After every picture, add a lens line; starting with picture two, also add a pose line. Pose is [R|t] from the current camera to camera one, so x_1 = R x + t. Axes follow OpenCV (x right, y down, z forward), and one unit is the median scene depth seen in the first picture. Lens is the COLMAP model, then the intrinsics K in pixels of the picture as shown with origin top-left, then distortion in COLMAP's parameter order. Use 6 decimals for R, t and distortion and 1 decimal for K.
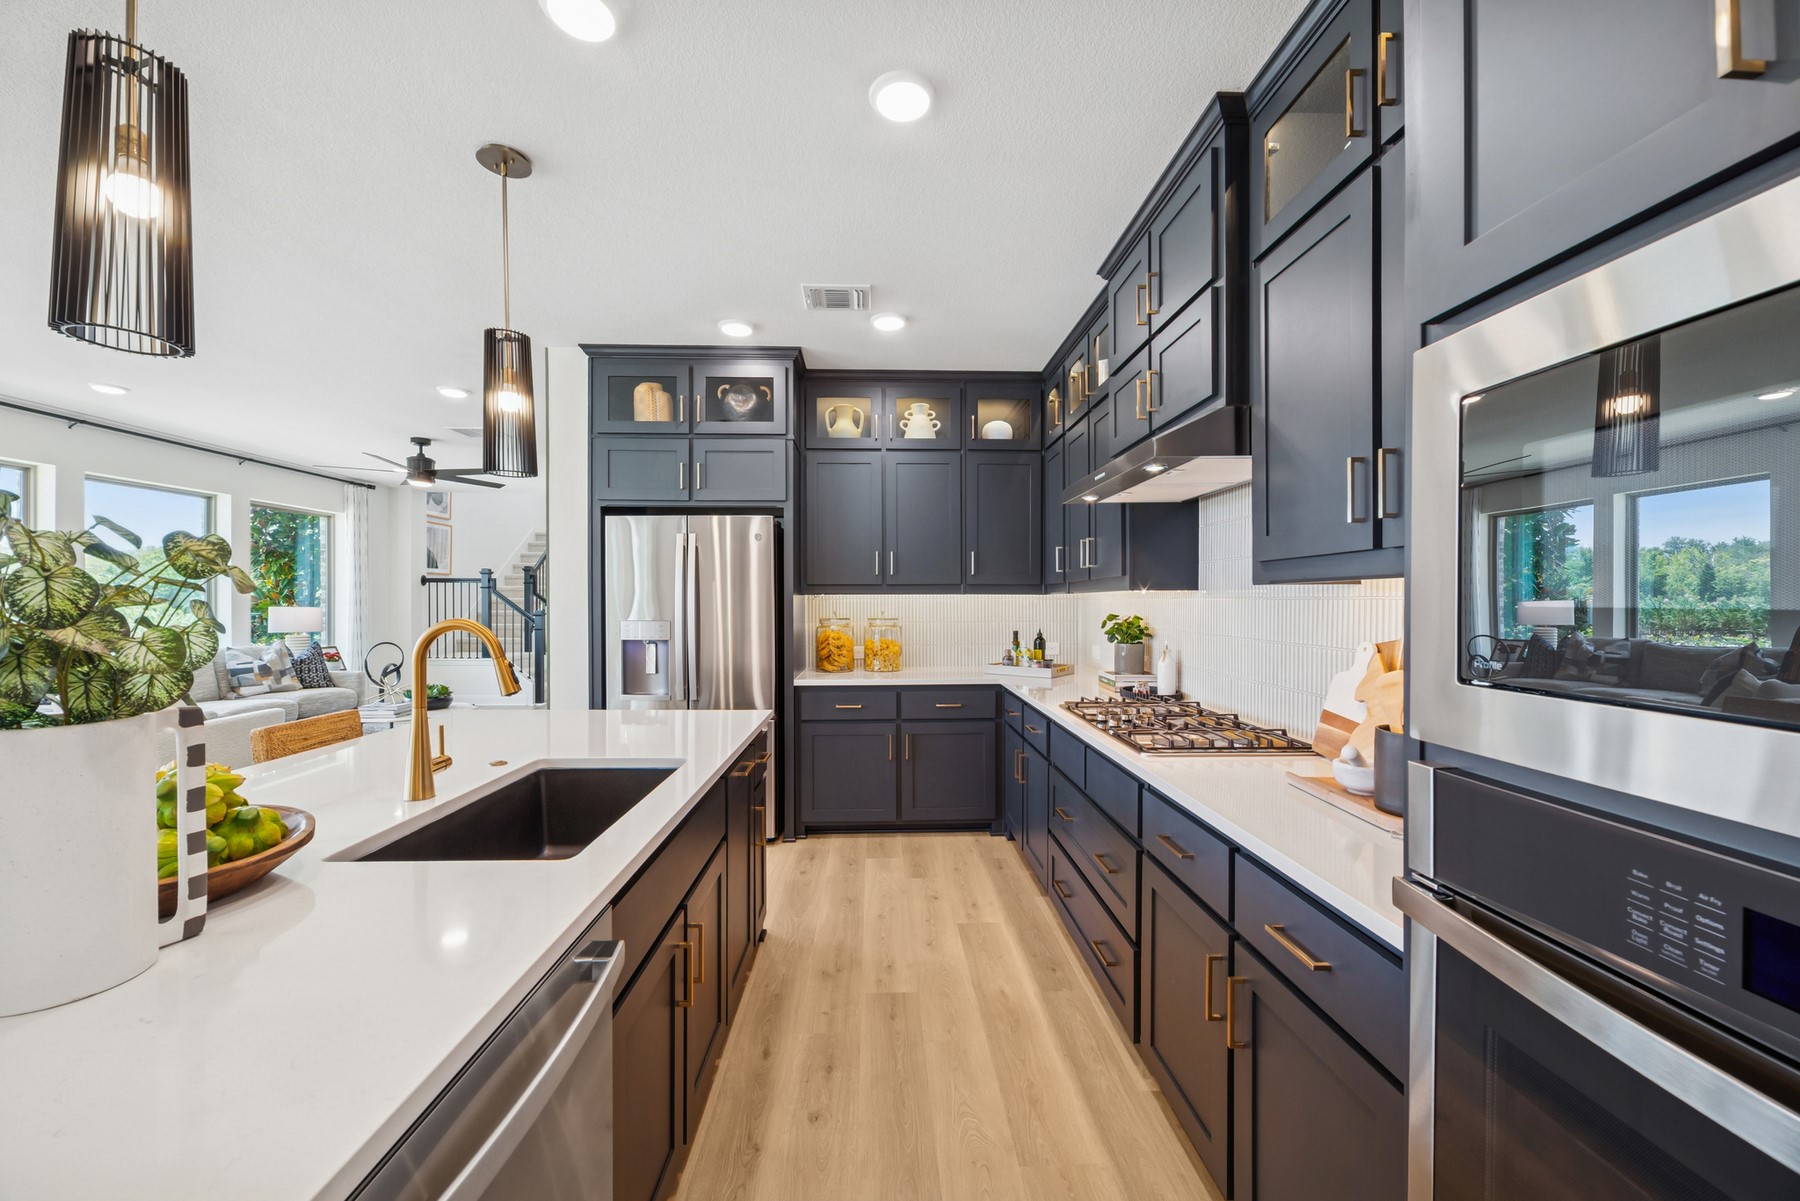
lens RADIAL K [[693.5, 0, 901.0], [0, 693.5, 607.3], [0, 0, 1]] dist [0.006572, -0.000540]
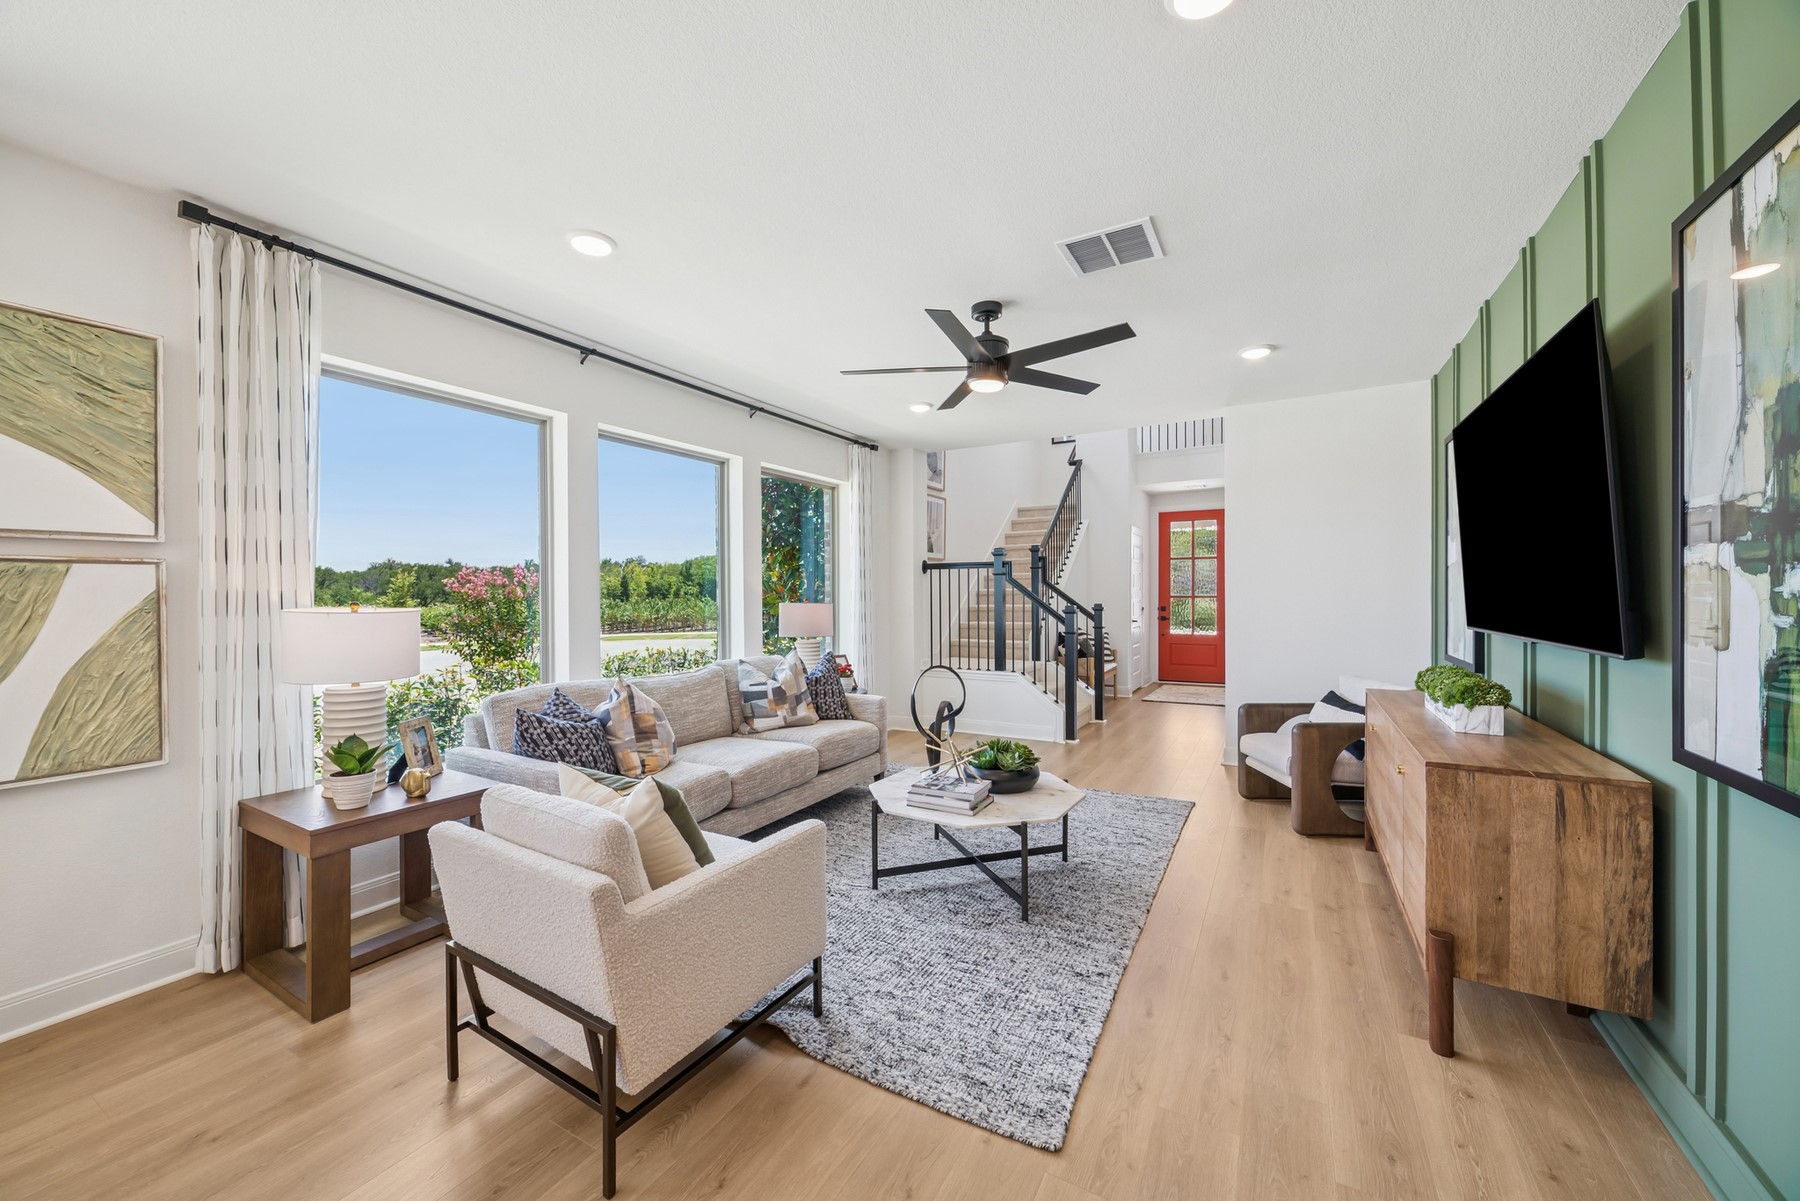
lens RADIAL K [[693.5, 0, 893.8], [0, 693.5, 591.9], [0, 0, 1]] dist [0.006572, -0.000540]
pose [[0.850386, -0.013927, -0.525975, -0.390130], [0.010750, 0.999901, -0.009095, -0.004999], [0.526049, 0.002080, 0.850452, 0.408350]]
